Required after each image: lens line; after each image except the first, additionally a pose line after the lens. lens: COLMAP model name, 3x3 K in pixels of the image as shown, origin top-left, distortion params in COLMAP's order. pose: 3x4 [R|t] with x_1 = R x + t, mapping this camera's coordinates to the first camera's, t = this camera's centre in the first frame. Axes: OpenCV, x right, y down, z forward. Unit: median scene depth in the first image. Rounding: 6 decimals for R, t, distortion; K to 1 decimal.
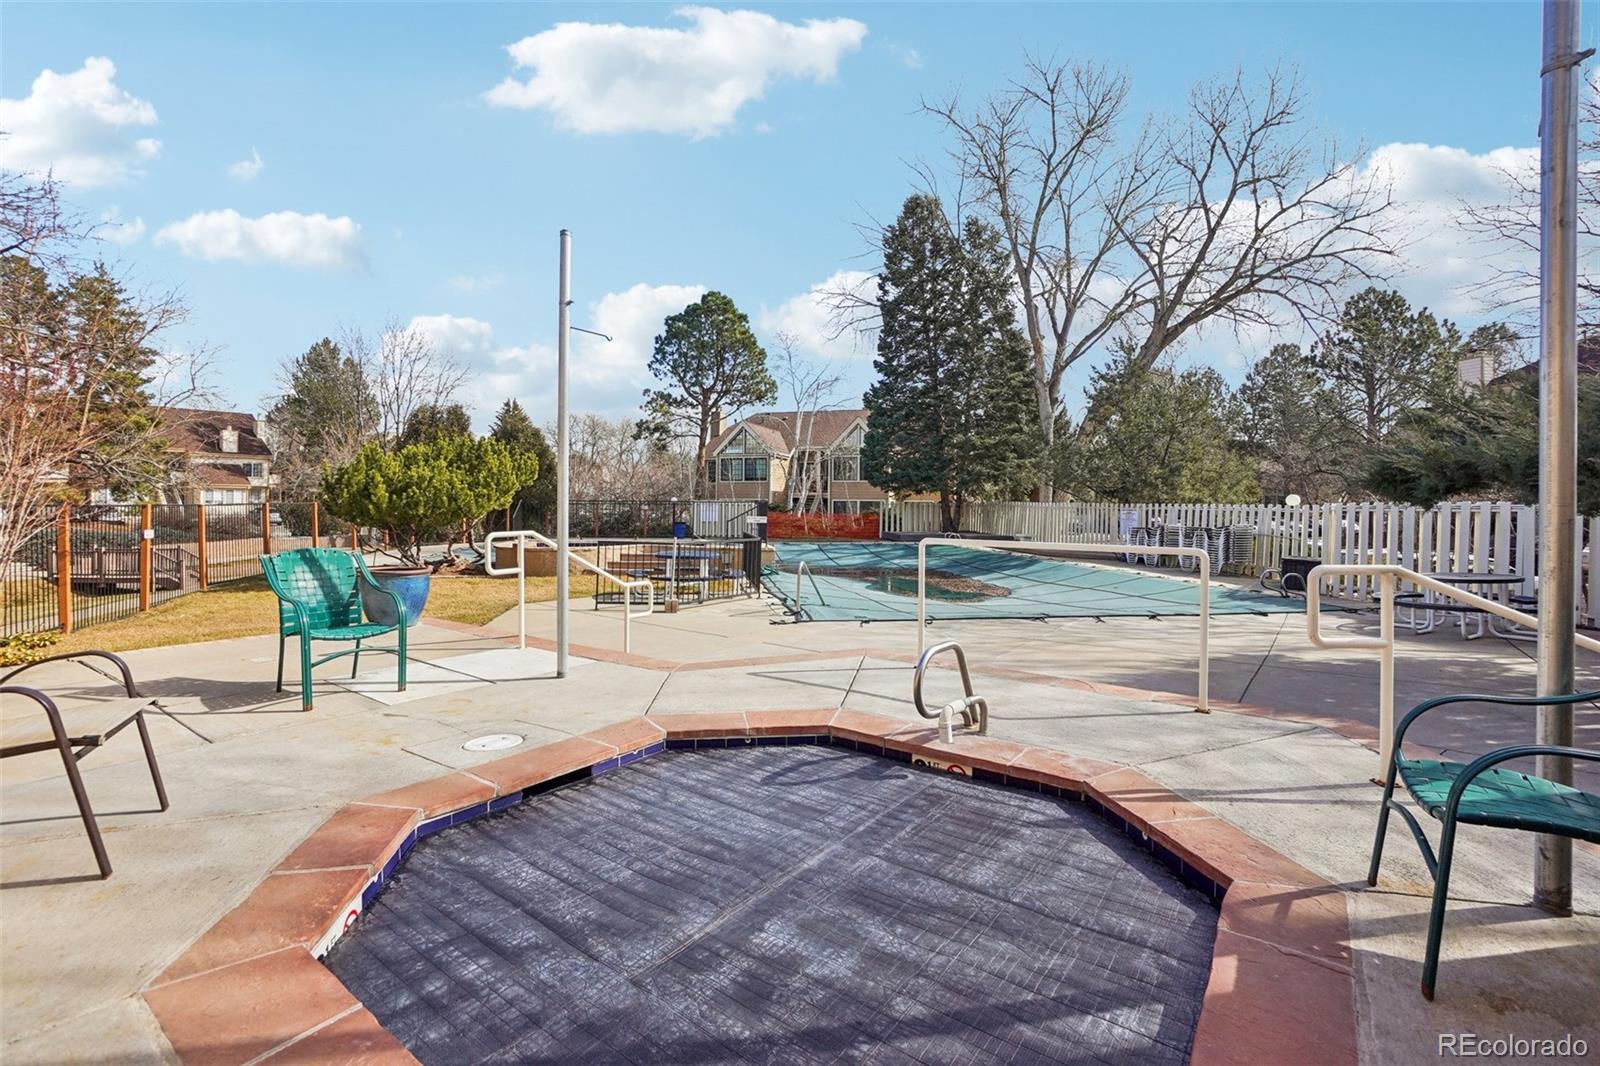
lens RADIAL K [[695.2, 0, 795.5], [0, 695.2, 526.8], [0, 0, 1]] dist [-0.010105, -0.000042]
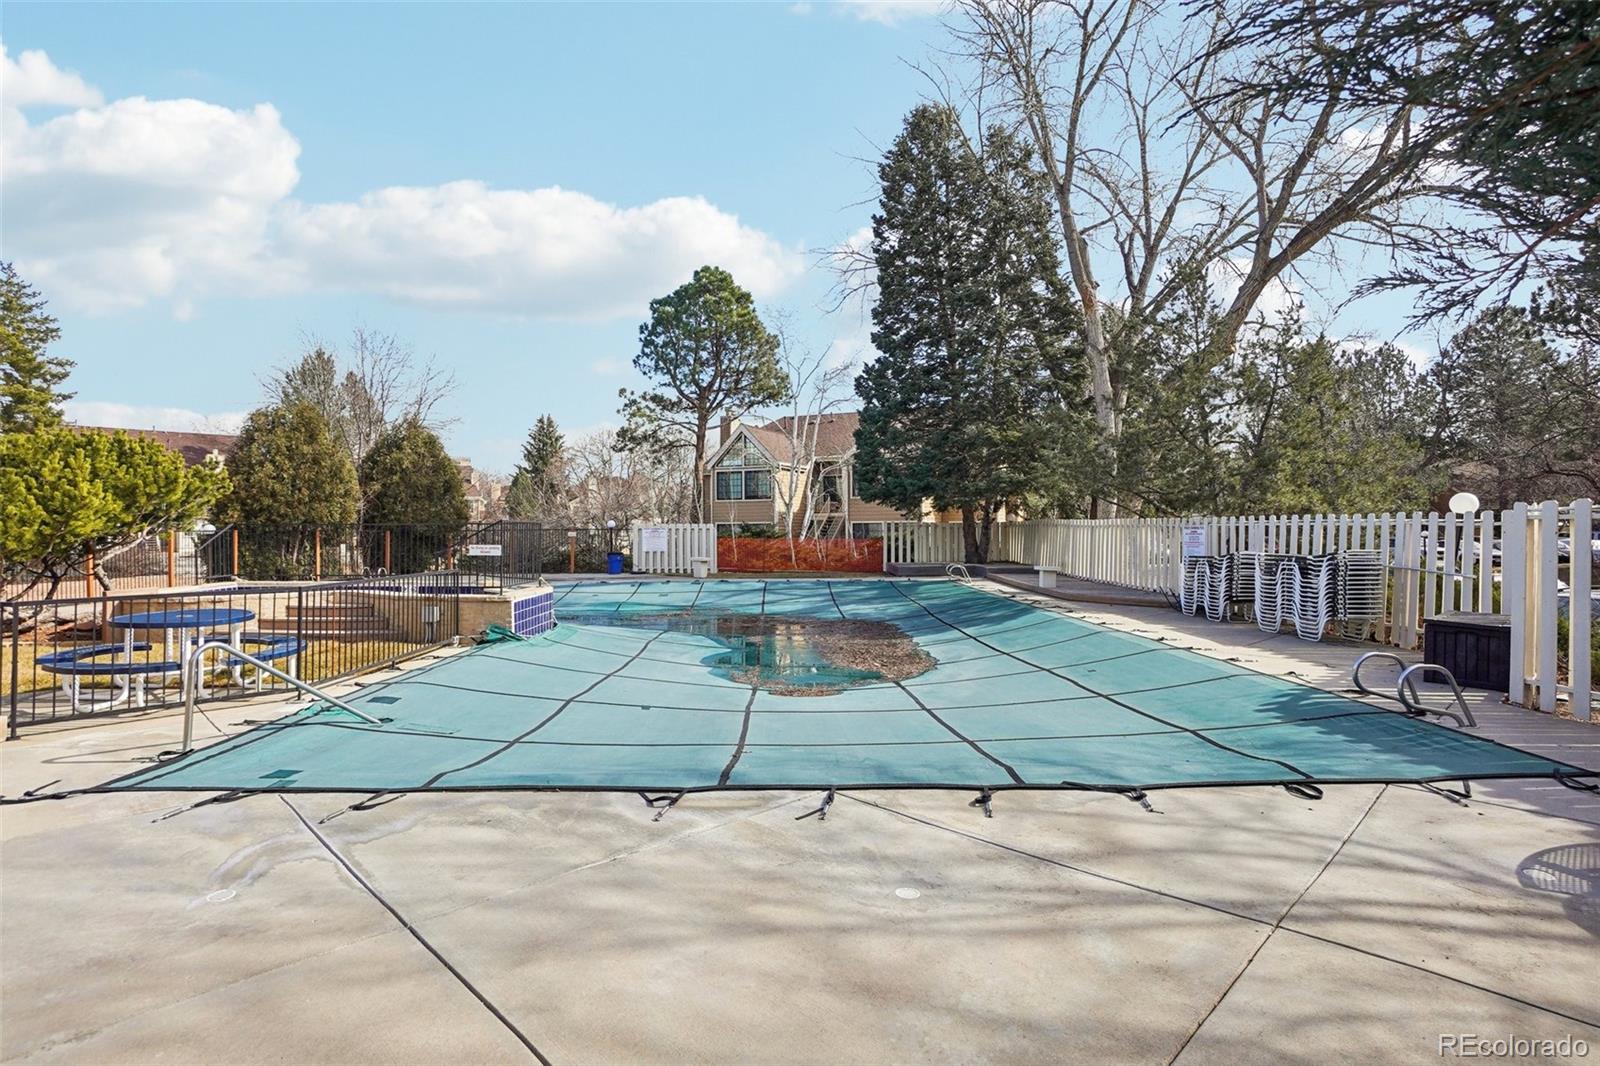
lens RADIAL K [[782.6, 0, 801.5], [0, 782.6, 539.3], [0, 0, 1]] dist [0.000214, 0.002961]
pose [[0.992742, -0.011157, -0.119747, 0.140151], [0.008660, 0.999734, -0.021354, -0.001096], [0.119954, 0.020162, 0.992575, 0.167332]]
